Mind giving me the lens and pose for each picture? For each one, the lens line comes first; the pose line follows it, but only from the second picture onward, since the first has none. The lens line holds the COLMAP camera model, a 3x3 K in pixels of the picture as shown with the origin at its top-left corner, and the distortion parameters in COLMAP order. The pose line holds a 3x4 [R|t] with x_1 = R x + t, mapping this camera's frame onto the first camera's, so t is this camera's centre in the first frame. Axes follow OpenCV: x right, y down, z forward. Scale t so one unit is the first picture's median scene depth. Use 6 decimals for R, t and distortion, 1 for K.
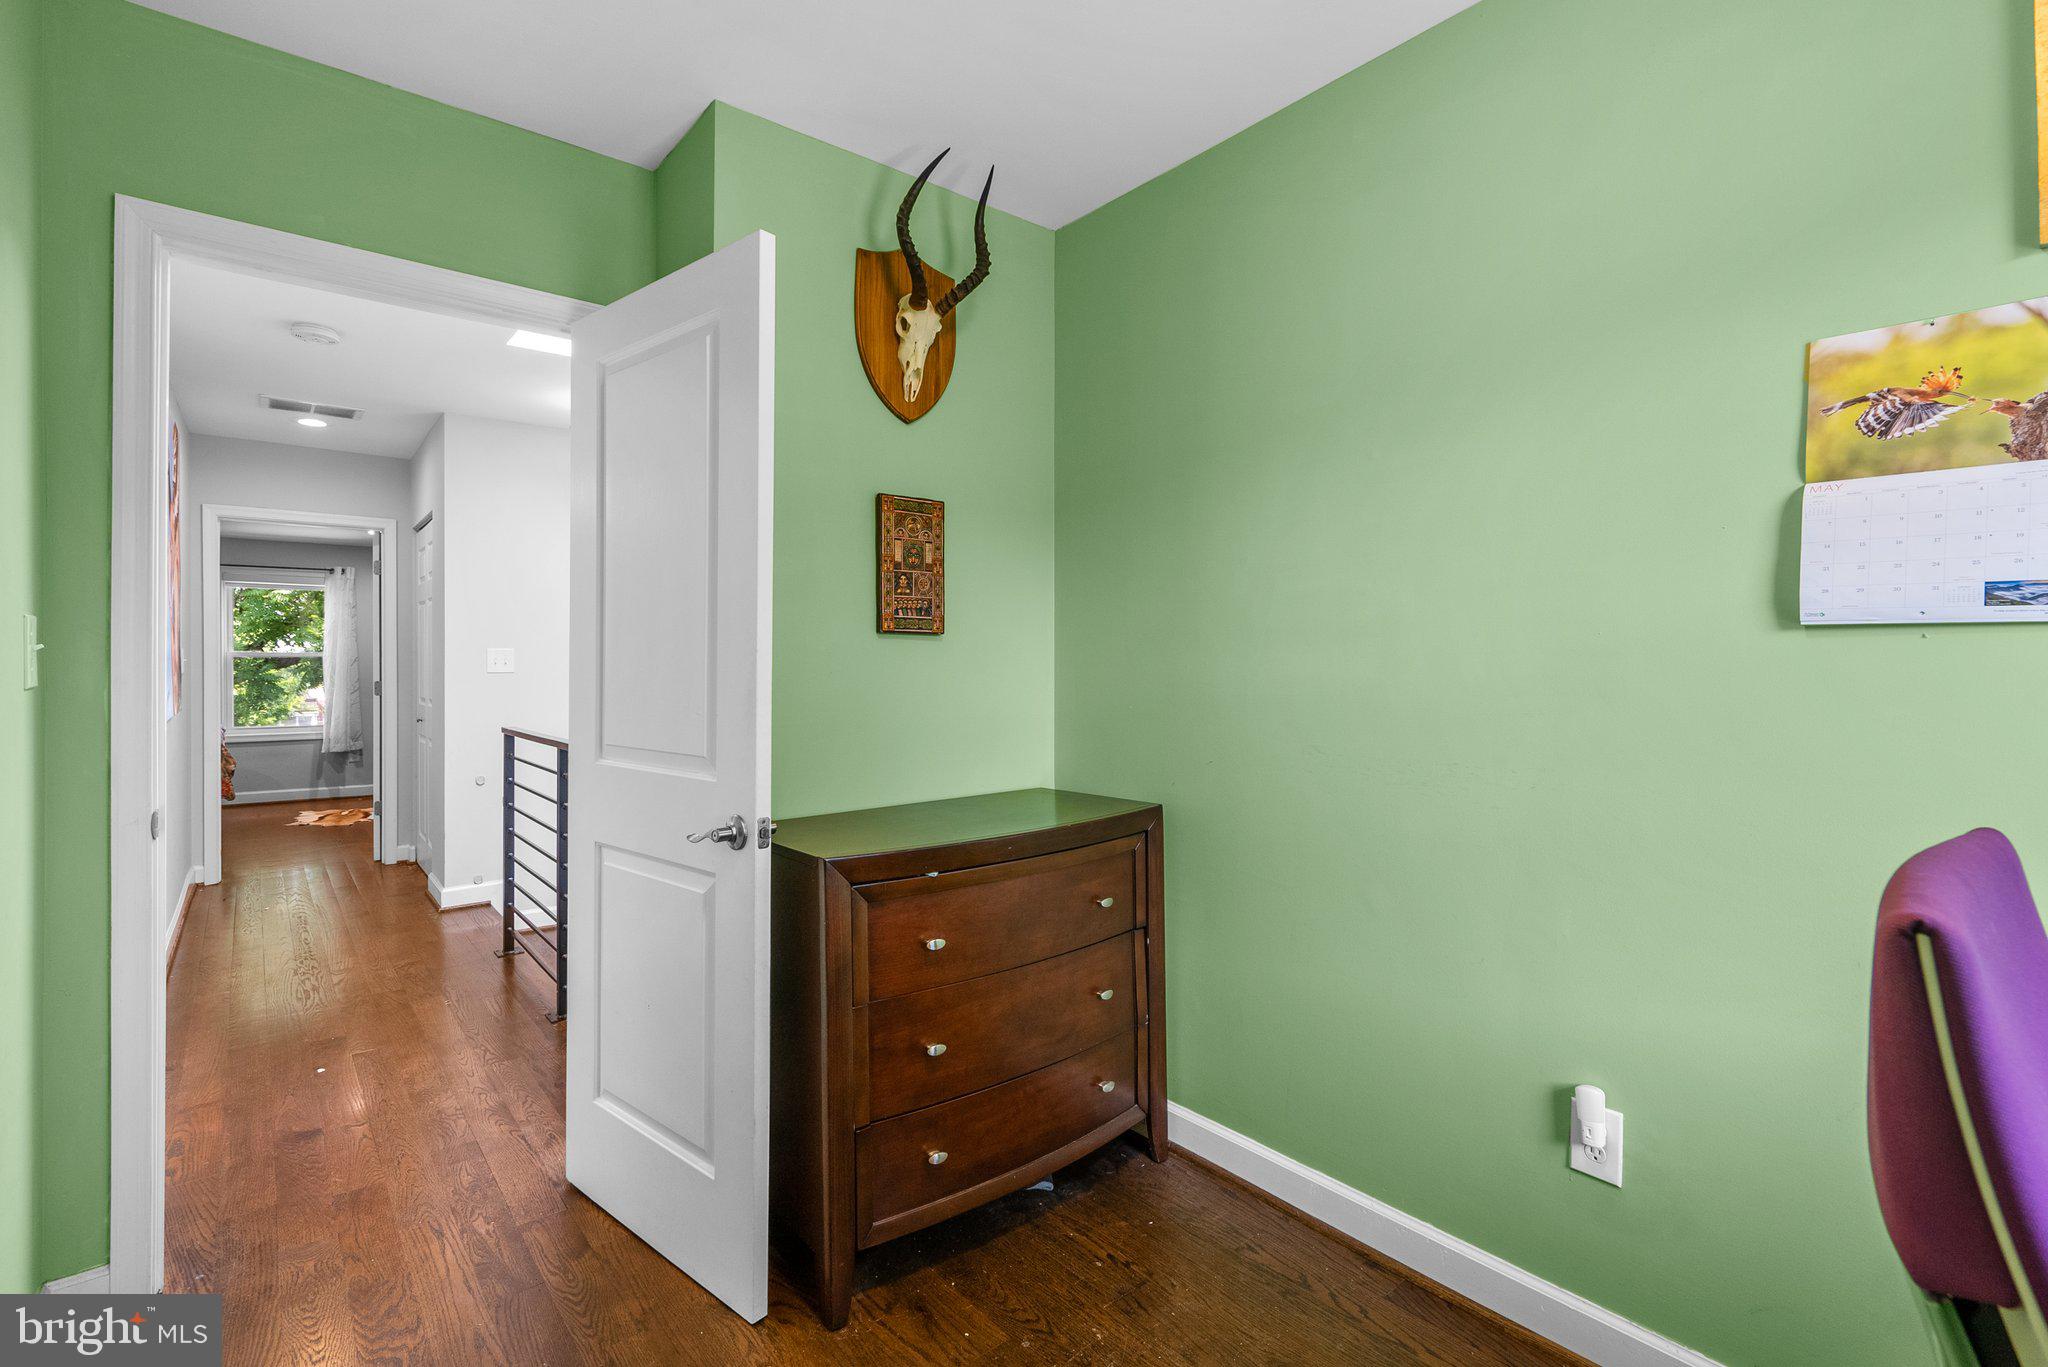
lens RADIAL K [[966.5, 0, 1028.1], [0, 966.5, 672.8], [0, 0, 1]] dist [-0.005030, 0.002954]
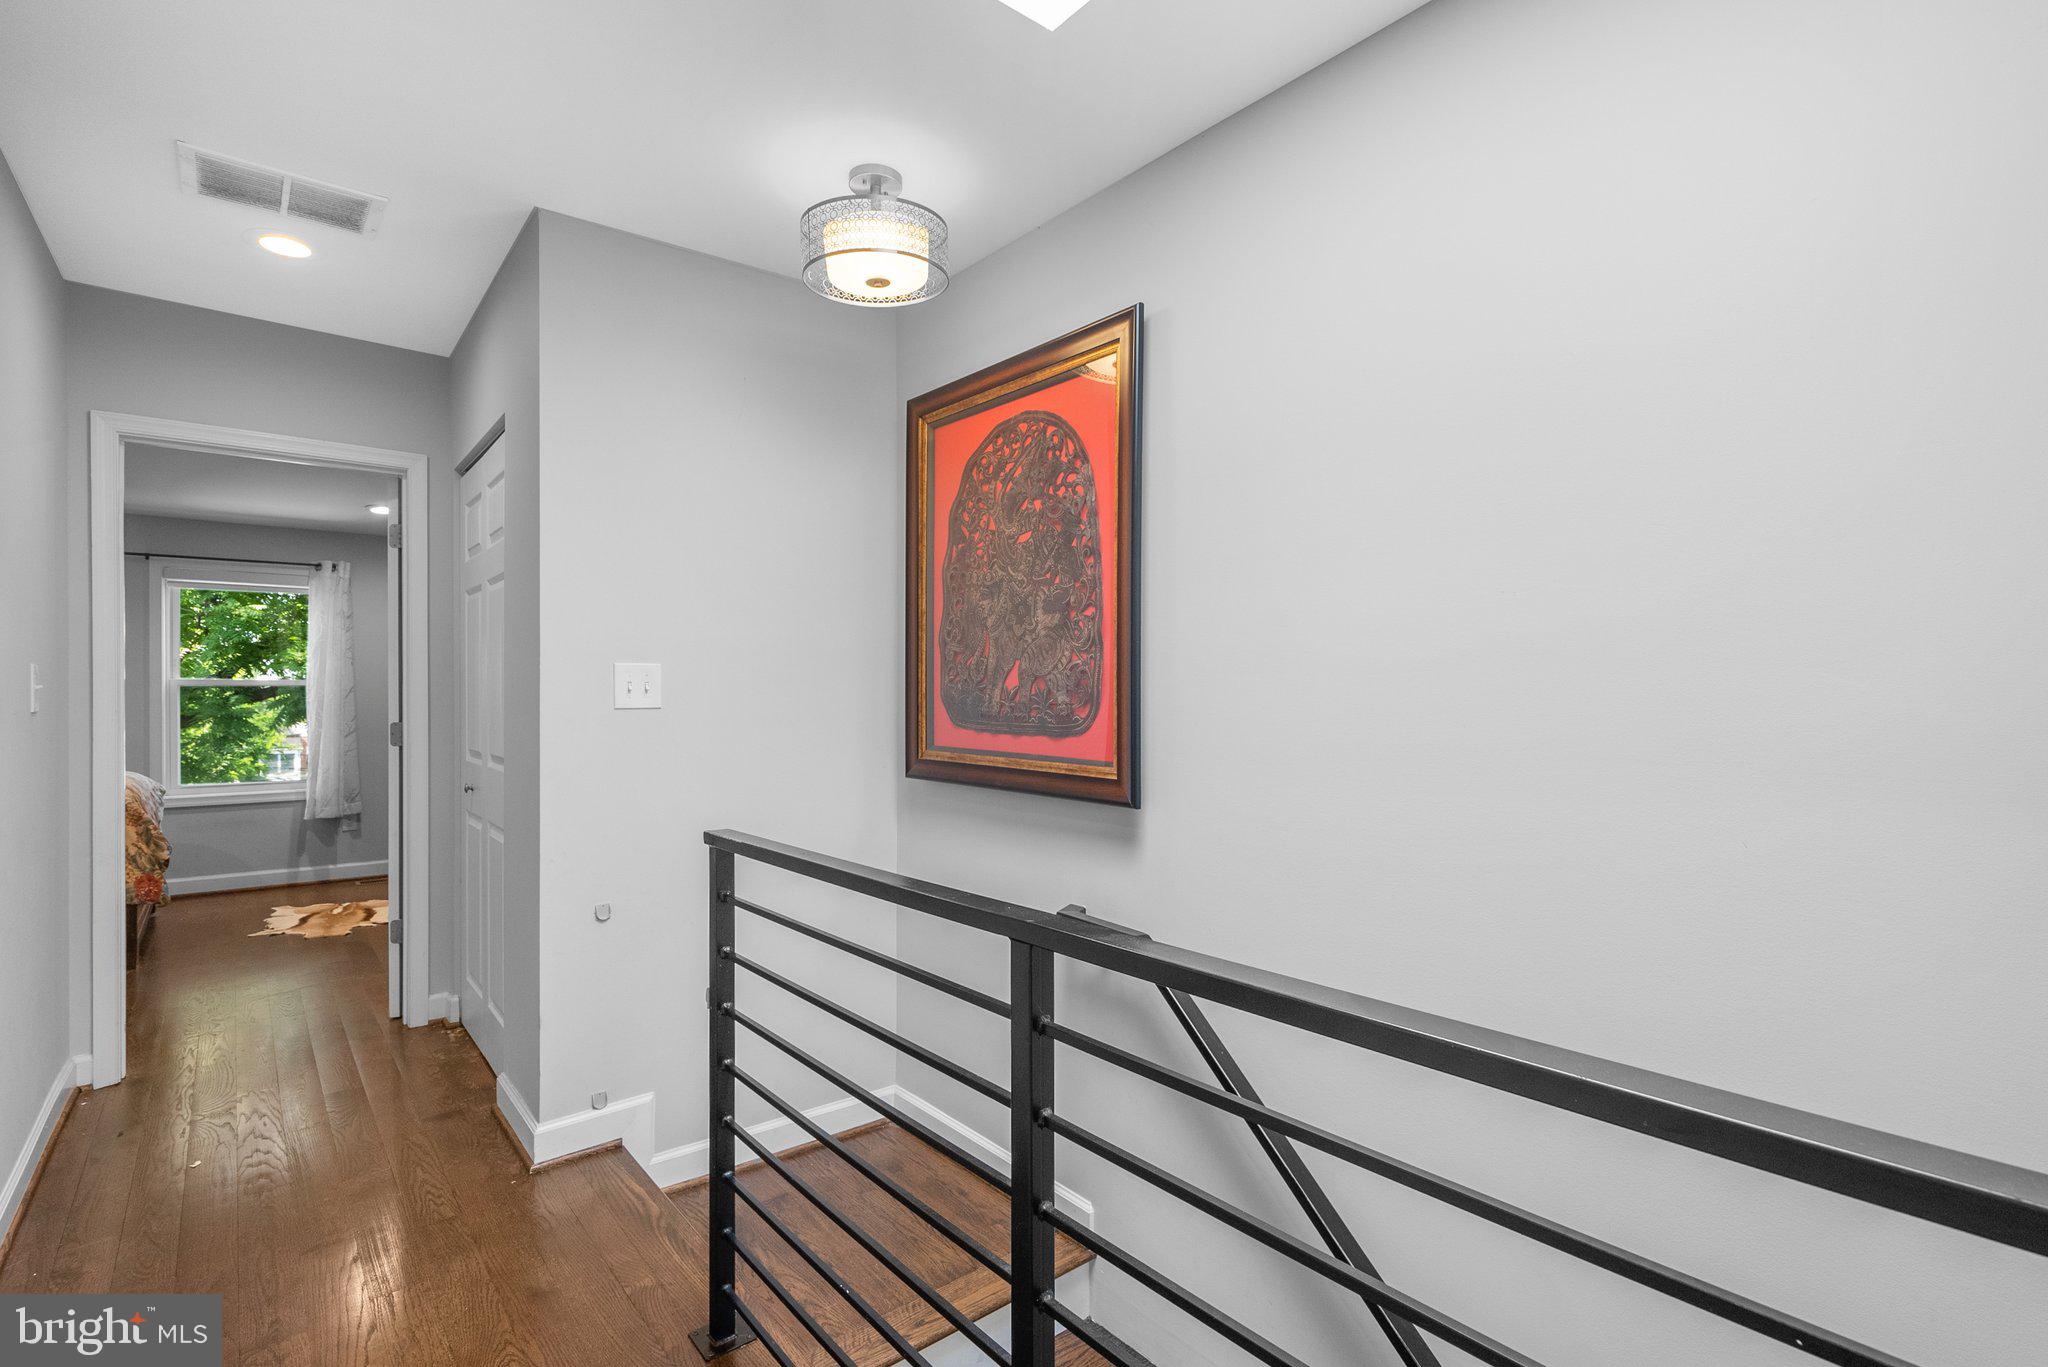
lens RADIAL K [[966.5, 0, 1021.2], [0, 966.5, 694.3], [0, 0, 1]] dist [-0.005030, 0.002954]
pose [[0.999969, -0.004743, 0.006328, -0.204548], [0.004792, 0.999958, -0.007809, -0.001906], [-0.006290, 0.007839, 0.999949, 0.280598]]
